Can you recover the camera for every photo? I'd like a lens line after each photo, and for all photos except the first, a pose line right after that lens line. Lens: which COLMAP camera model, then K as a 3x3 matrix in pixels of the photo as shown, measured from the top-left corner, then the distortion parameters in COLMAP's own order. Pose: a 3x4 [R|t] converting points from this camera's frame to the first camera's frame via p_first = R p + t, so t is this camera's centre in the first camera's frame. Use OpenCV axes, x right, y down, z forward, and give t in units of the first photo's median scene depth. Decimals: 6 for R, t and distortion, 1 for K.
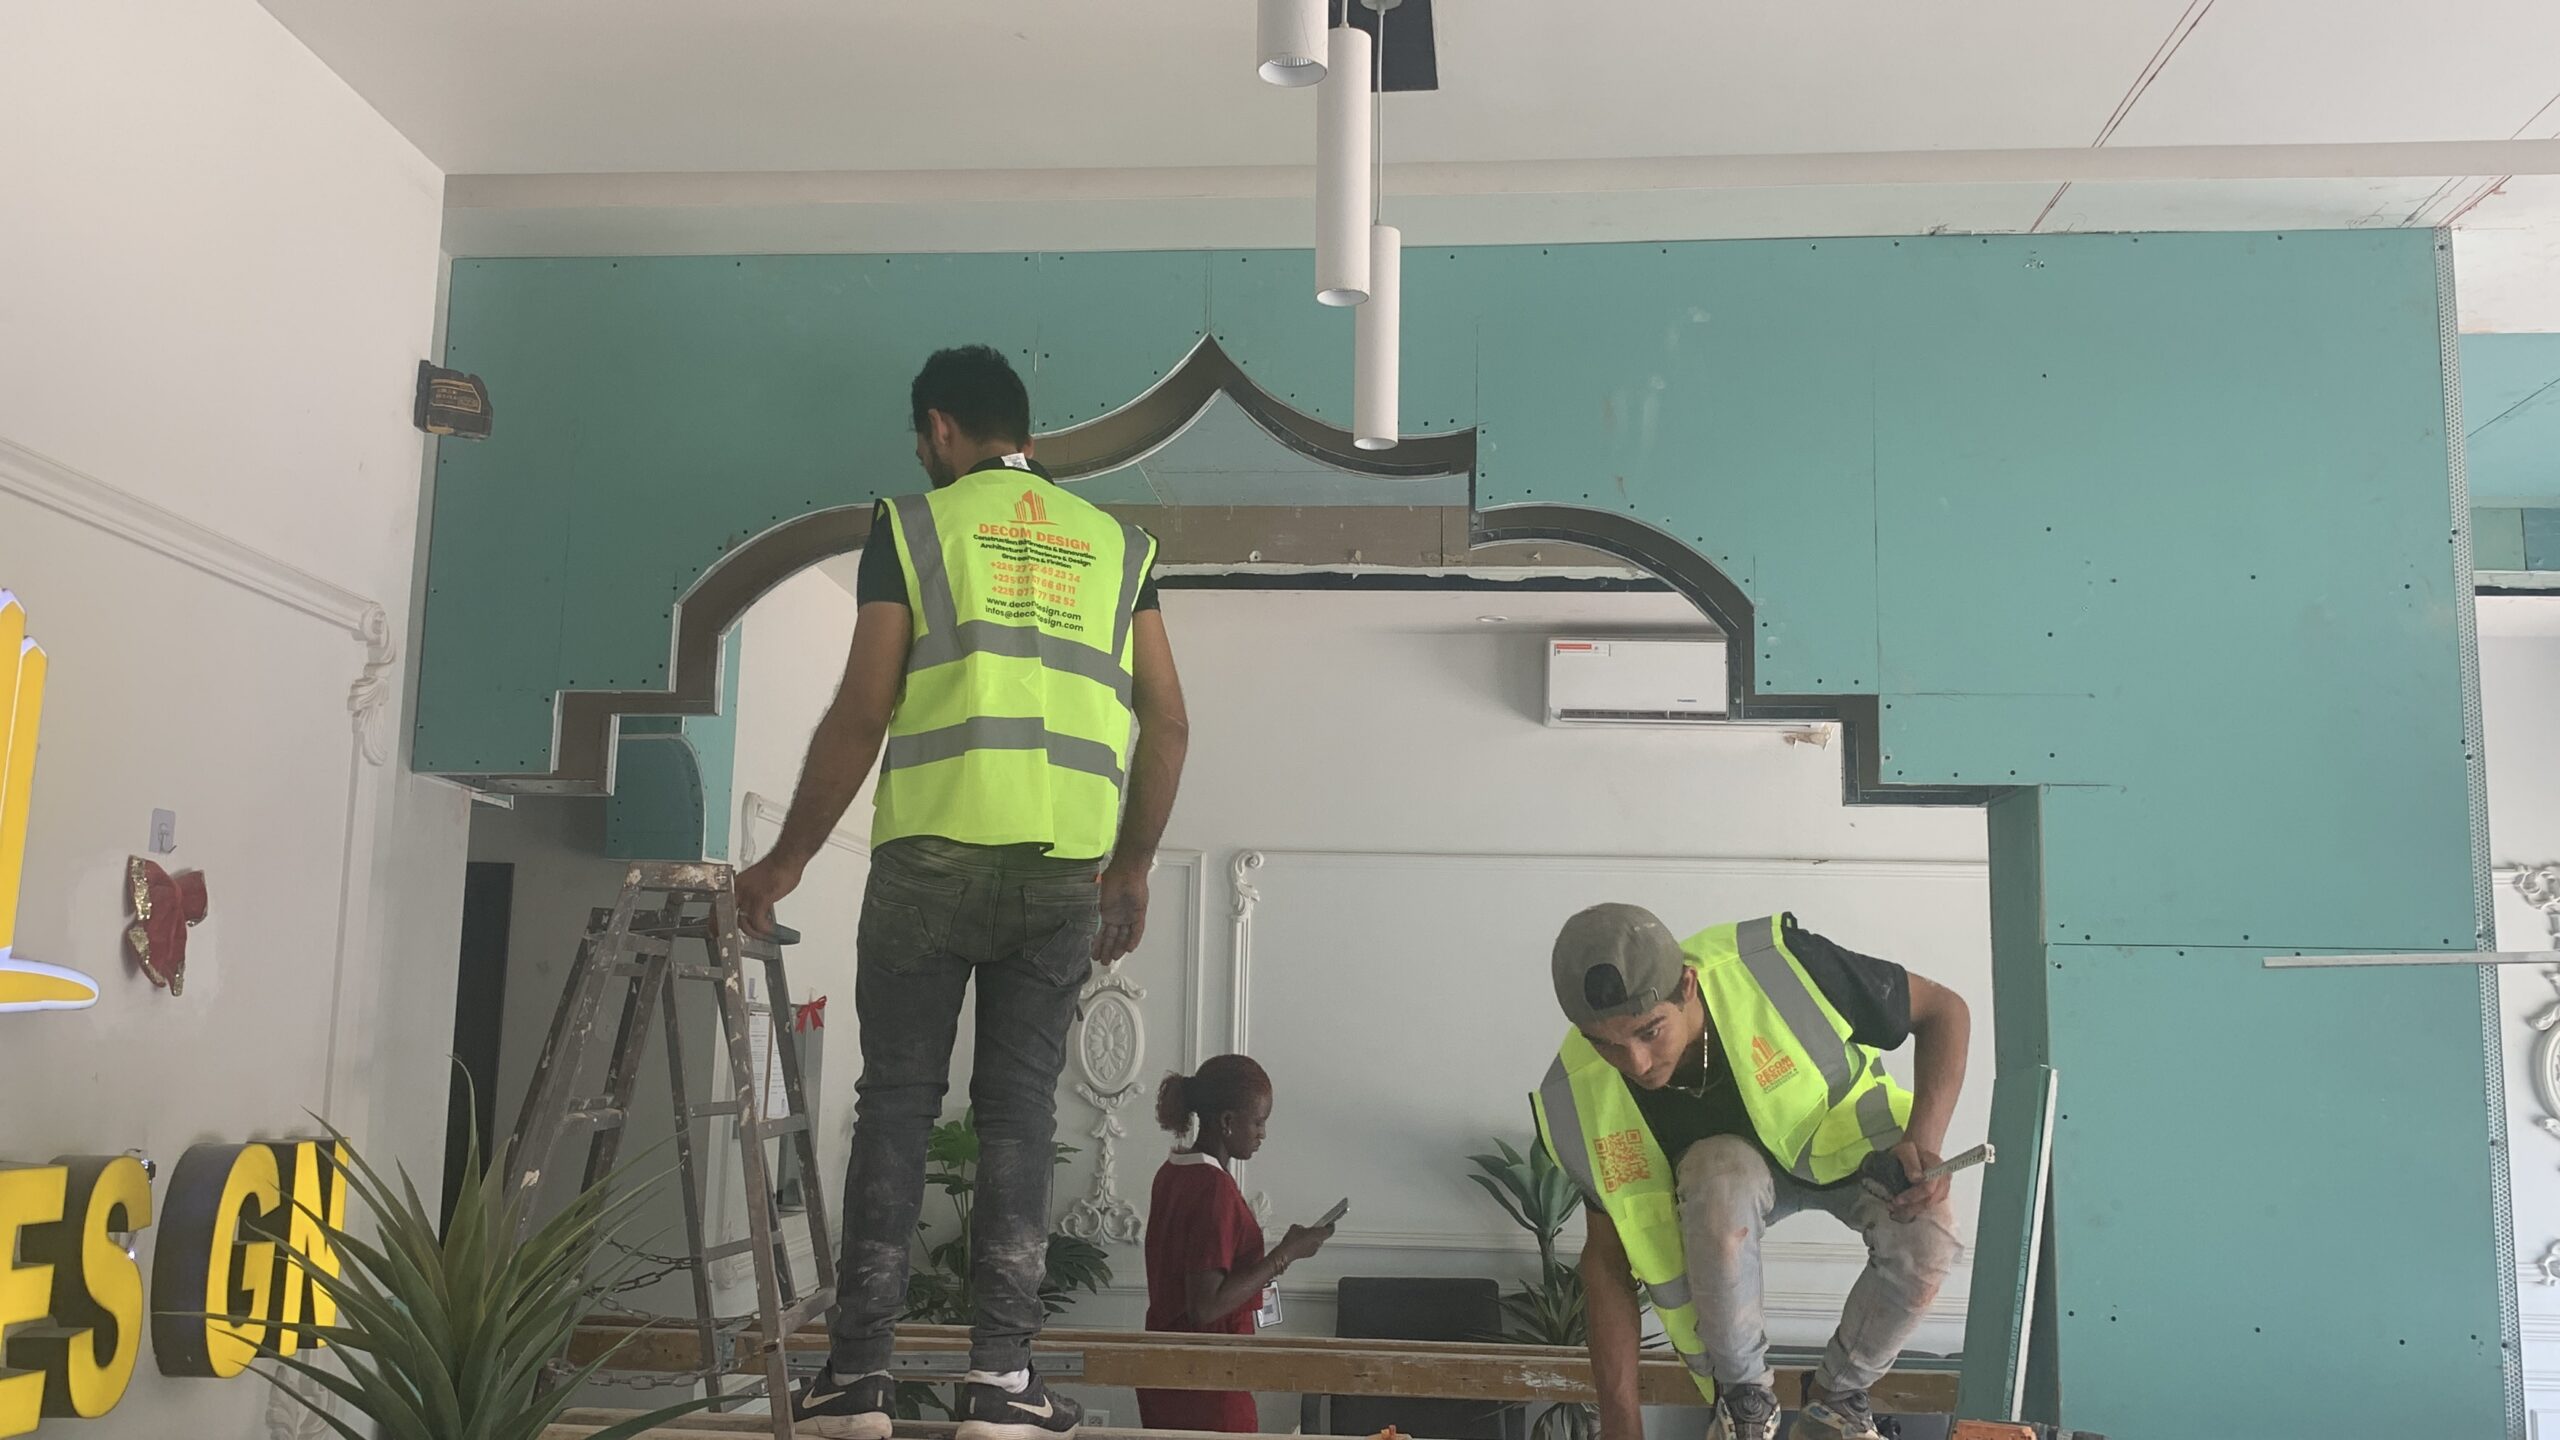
lens RADIAL K [[2249.6, 0, 1302.2], [0, 2249.6, 681.2], [0, 0, 1]] dist [0.080985, -0.178117]
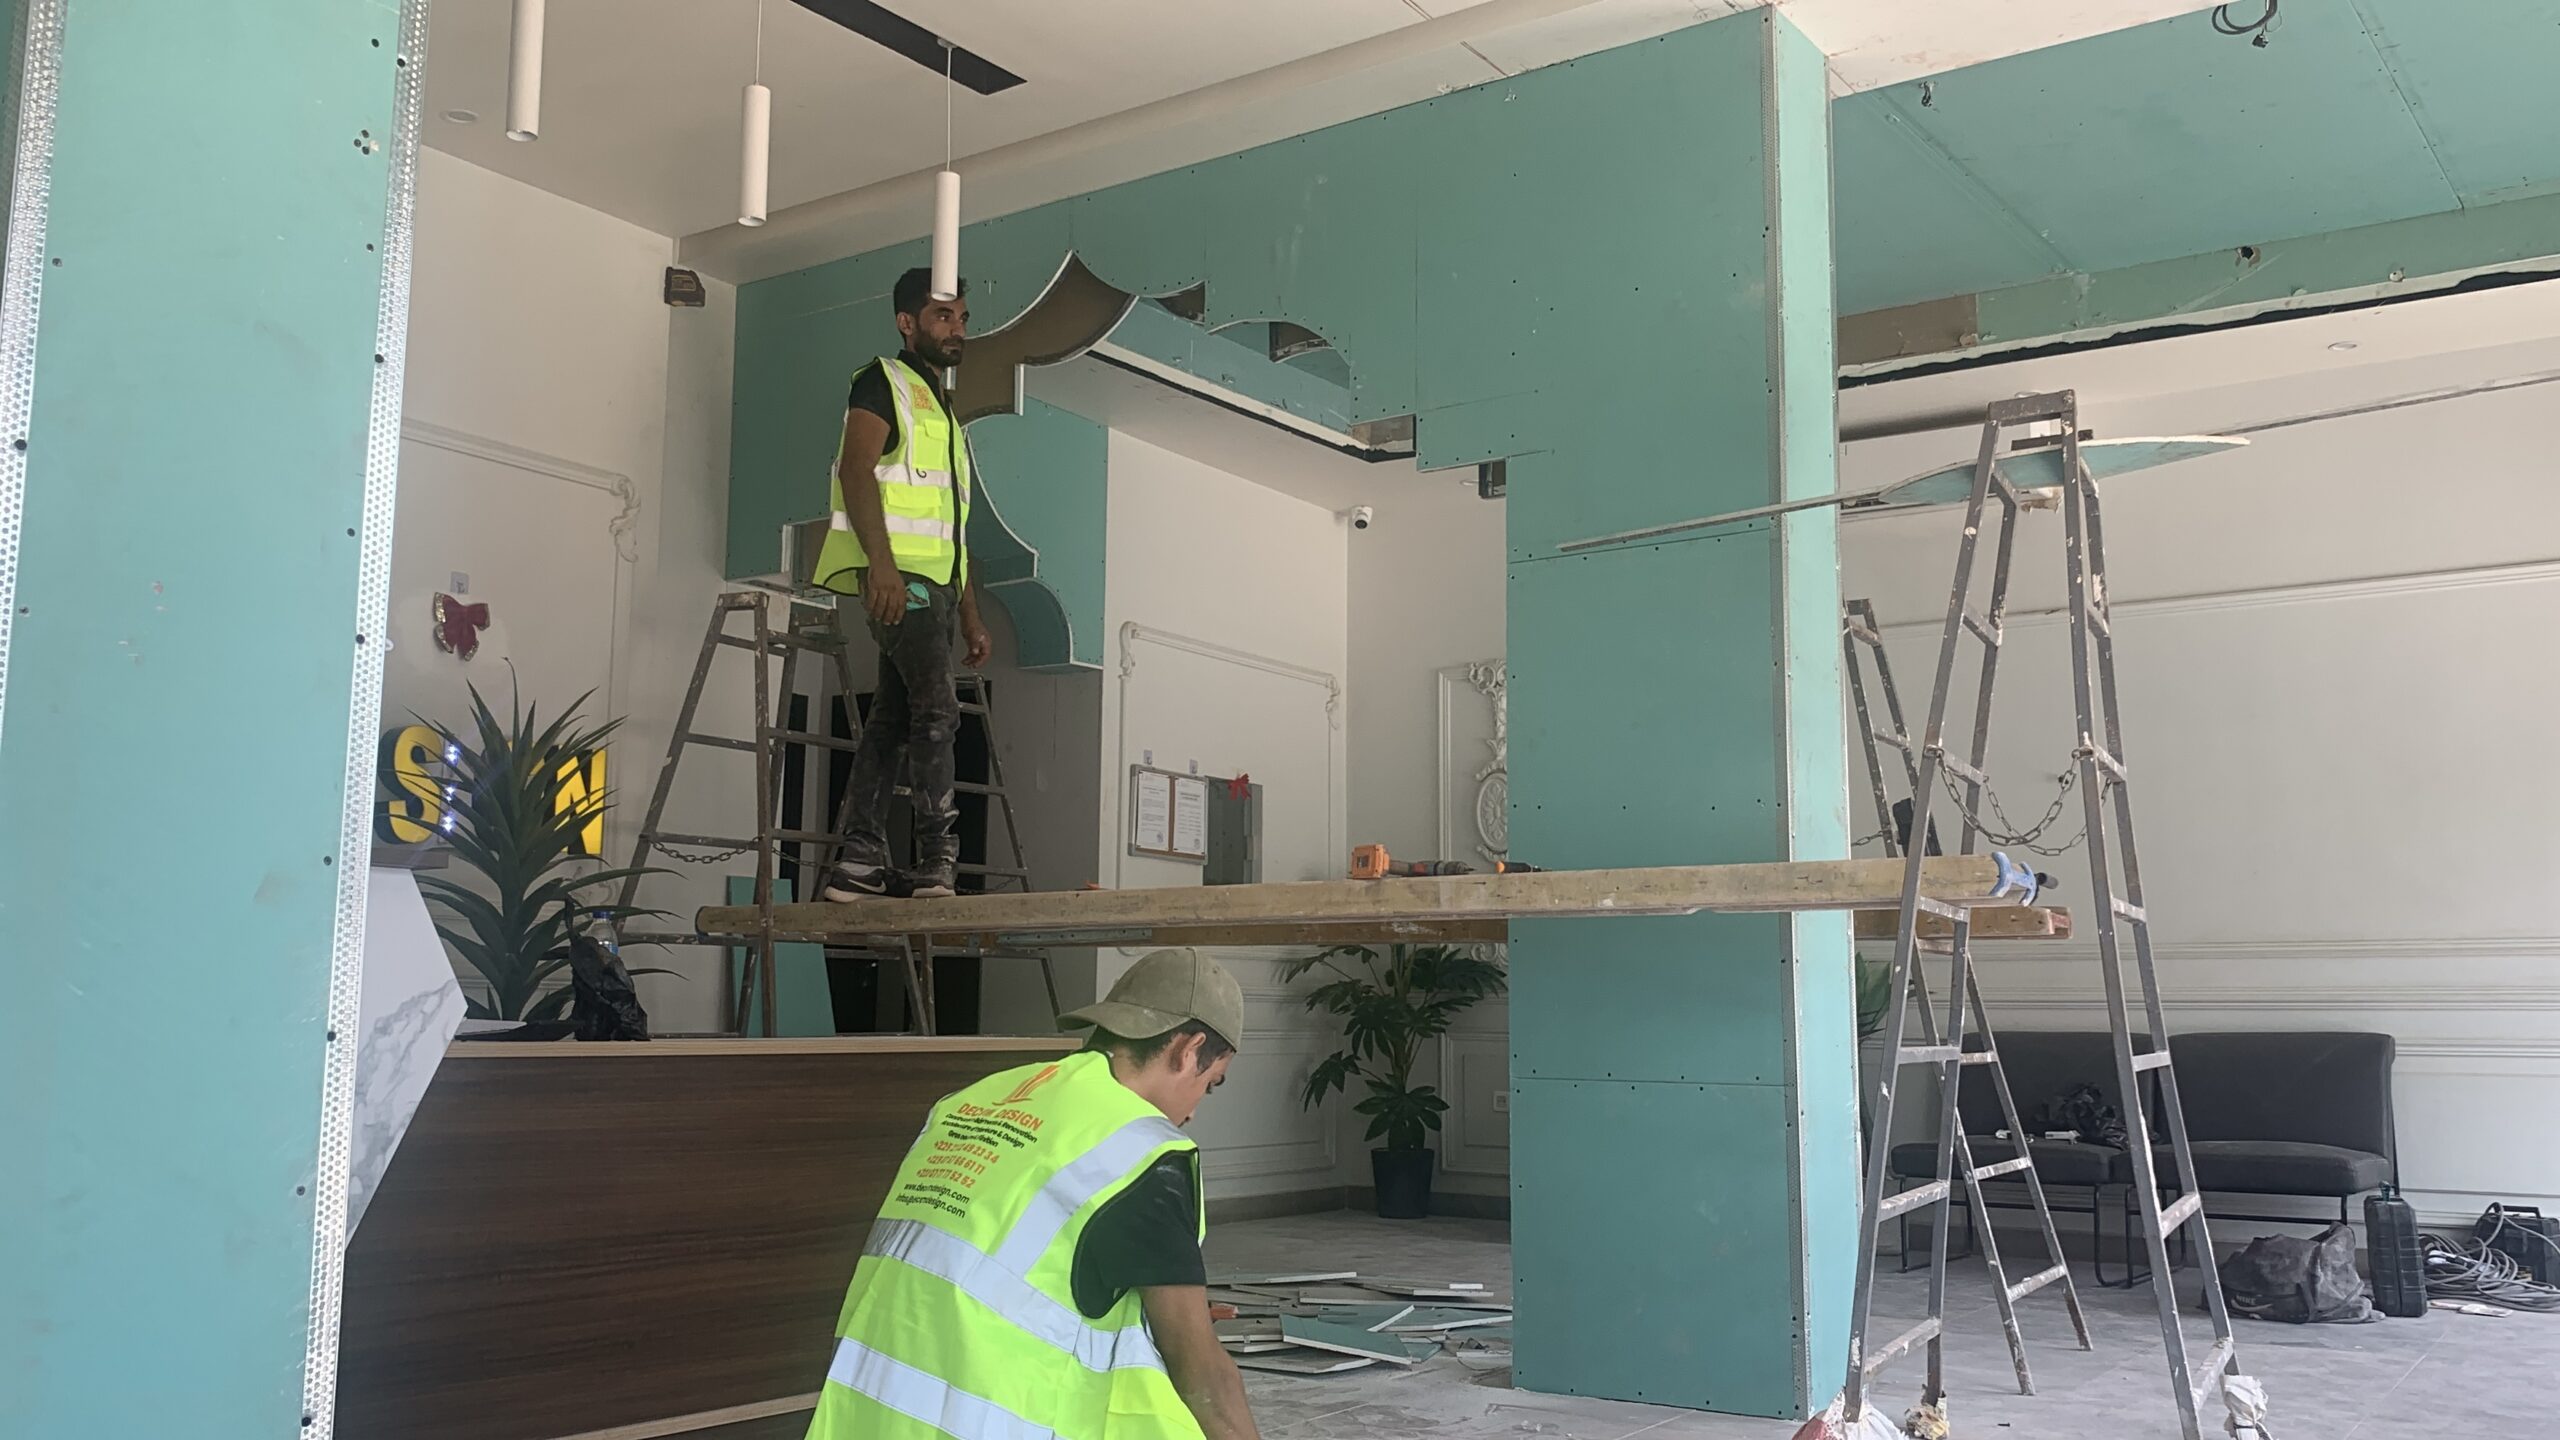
lens RADIAL K [[2249.6, 0, 1336.6], [0, 2249.6, 683.9], [0, 0, 1]] dist [0.080985, -0.178117]
pose [[0.872200, -0.088671, -0.481045, 0.832864], [0.089604, 0.995754, -0.021084, 0.193955], [0.480872, -0.024715, 0.876443, -0.301702]]
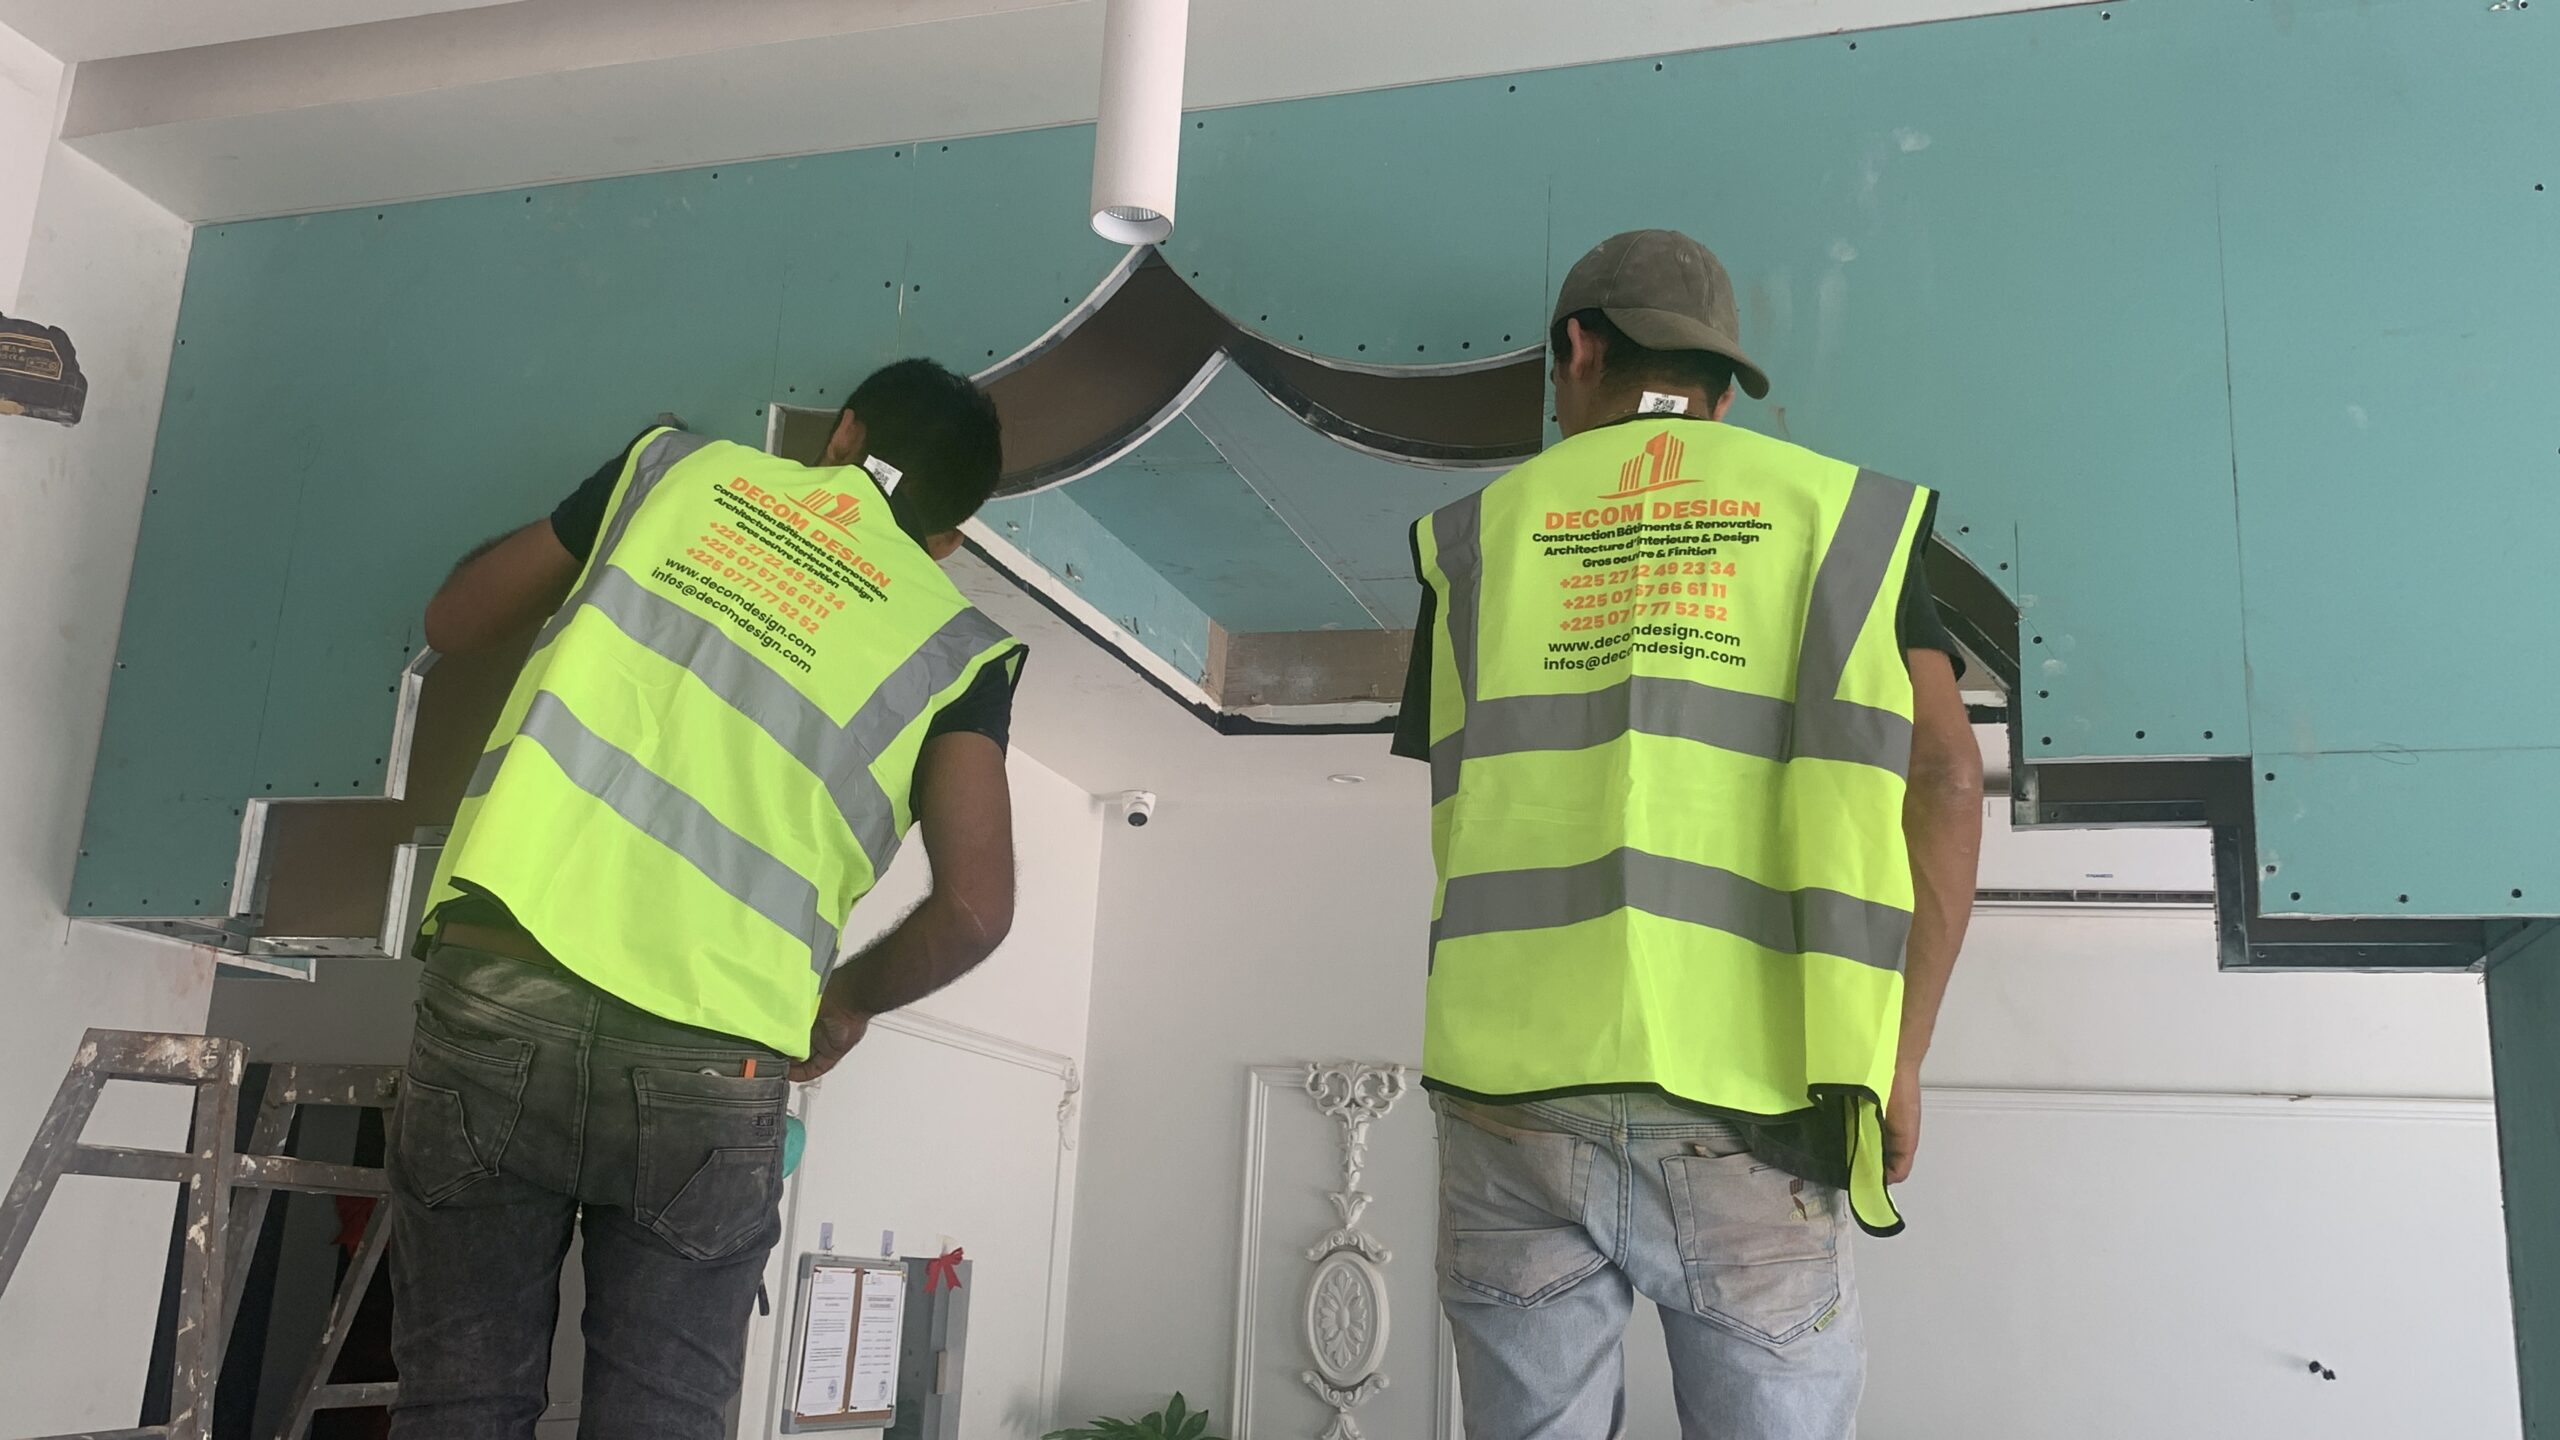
lens RADIAL K [[2249.6, 0, 1294.5], [0, 2249.6, 668.8], [0, 0, 1]] dist [0.080985, -0.178117]
pose [[0.976033, -0.027578, -0.215867, 0.135098], [0.003256, 0.993677, -0.112225, 0.042732], [0.217597, 0.108832, 0.969952, 0.373882]]
